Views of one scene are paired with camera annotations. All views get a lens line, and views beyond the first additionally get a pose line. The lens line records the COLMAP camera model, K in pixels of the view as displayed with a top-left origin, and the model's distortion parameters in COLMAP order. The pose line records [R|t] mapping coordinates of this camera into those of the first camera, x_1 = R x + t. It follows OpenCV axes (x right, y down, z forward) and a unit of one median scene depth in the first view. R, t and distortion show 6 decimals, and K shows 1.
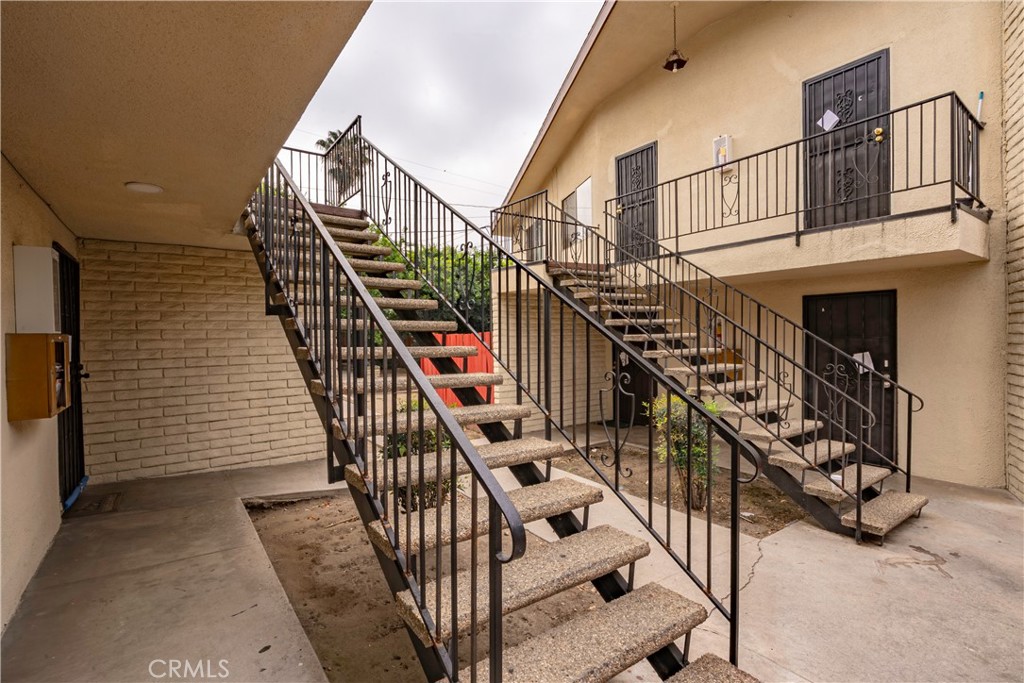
lens RADIAL K [[477.0, 0, 503.8], [0, 477.0, 339.6], [0, 0, 1]] dist [-0.004236, 0.000401]
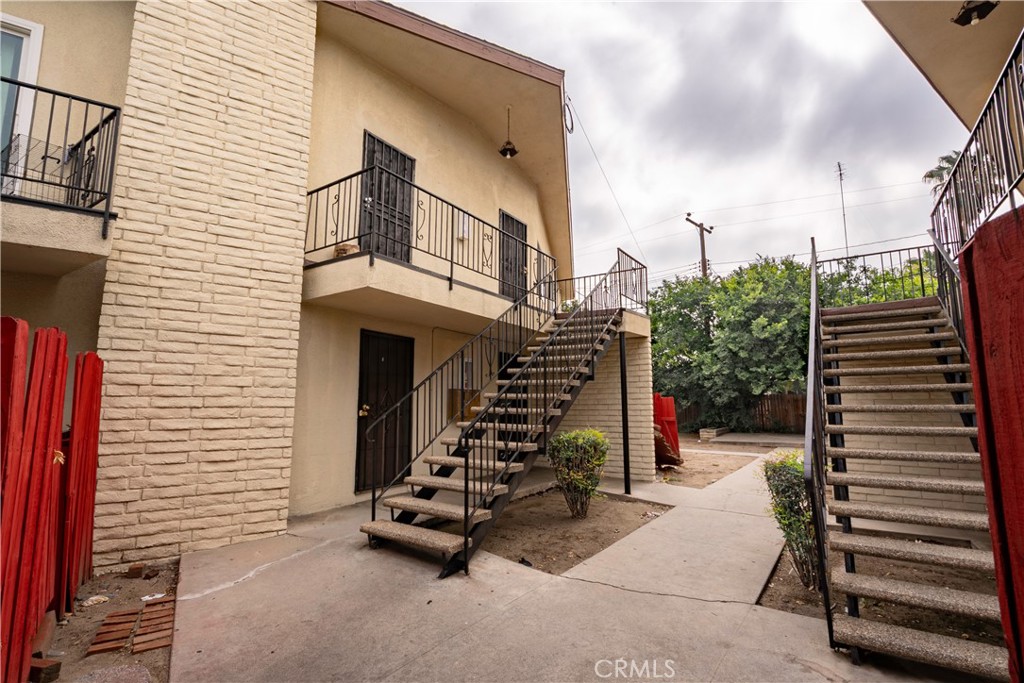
lens RADIAL K [[477.0, 0, 512.8], [0, 477.0, 339.4], [0, 0, 1]] dist [-0.004236, 0.000401]
pose [[0.348066, -0.113343, -0.930593, 0.852414], [-0.016468, 0.991772, -0.126954, 0.023526], [0.937325, 0.059514, 0.343335, 0.139422]]
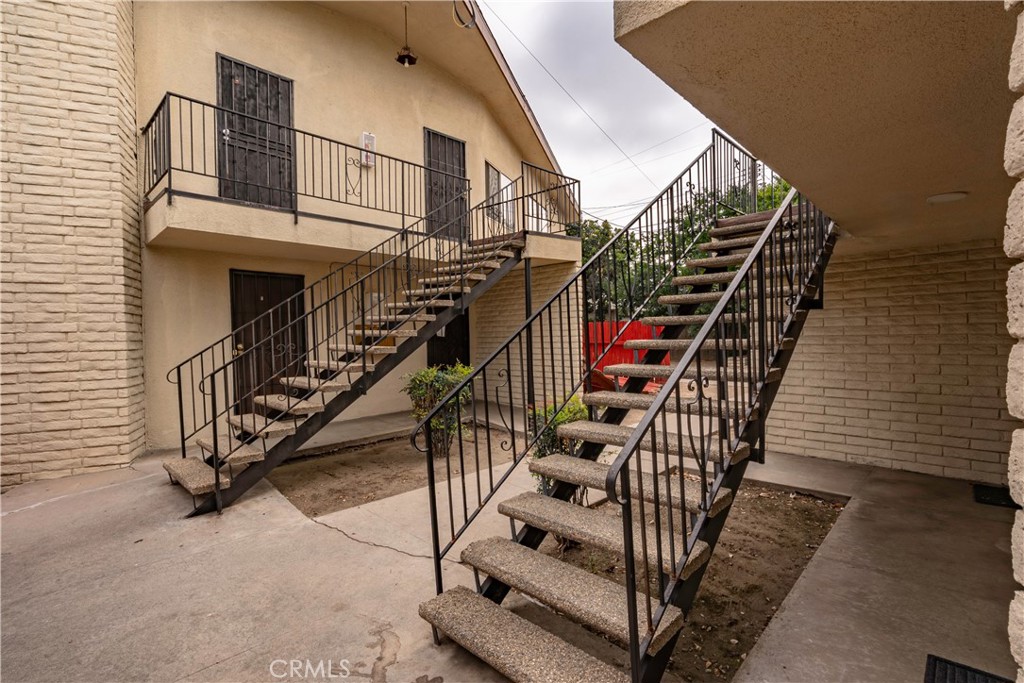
lens RADIAL K [[477.0, 0, 517.4], [0, 477.0, 340.0], [0, 0, 1]] dist [-0.004236, 0.000401]
pose [[0.180766, 0.025169, -0.983204, 0.907038], [0.005808, 0.999628, 0.026658, 0.003629], [0.983509, -0.010529, 0.180553, 0.629480]]
